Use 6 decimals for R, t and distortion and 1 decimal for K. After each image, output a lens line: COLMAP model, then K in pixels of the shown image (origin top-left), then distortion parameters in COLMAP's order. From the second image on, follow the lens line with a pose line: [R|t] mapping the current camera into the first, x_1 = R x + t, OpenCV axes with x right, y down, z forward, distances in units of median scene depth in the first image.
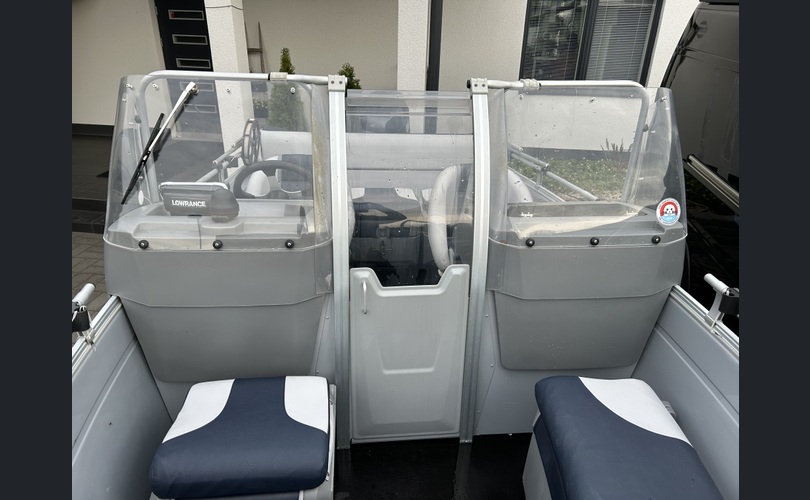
lens RADIAL K [[503.5, 0, 404.9], [0, 503.5, 248.5], [0, 0, 1]] dist [0.026708, -0.006535]
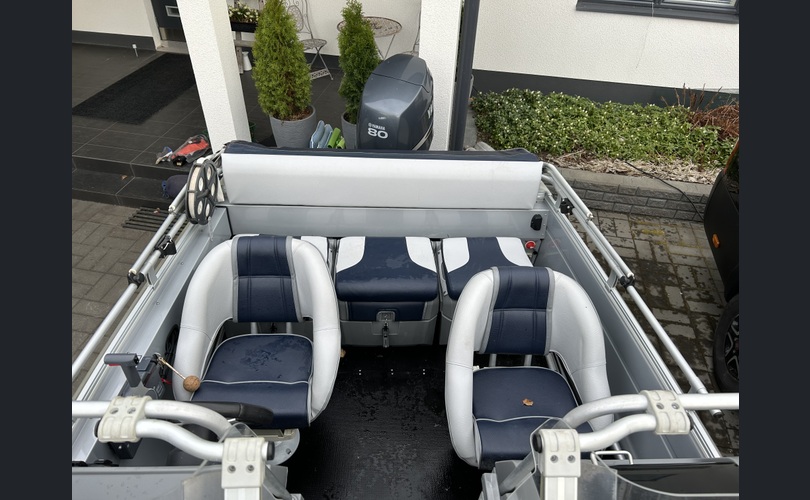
lens RADIAL K [[503.5, 0, 405.4], [0, 503.5, 251.3], [0, 0, 1]] dist [0.026708, -0.006535]
pose [[0.998395, 0.041651, -0.038375, 0.005412], [-0.030878, 0.968352, 0.247672, -0.186119], [0.047476, -0.246090, 0.968084, 0.183987]]
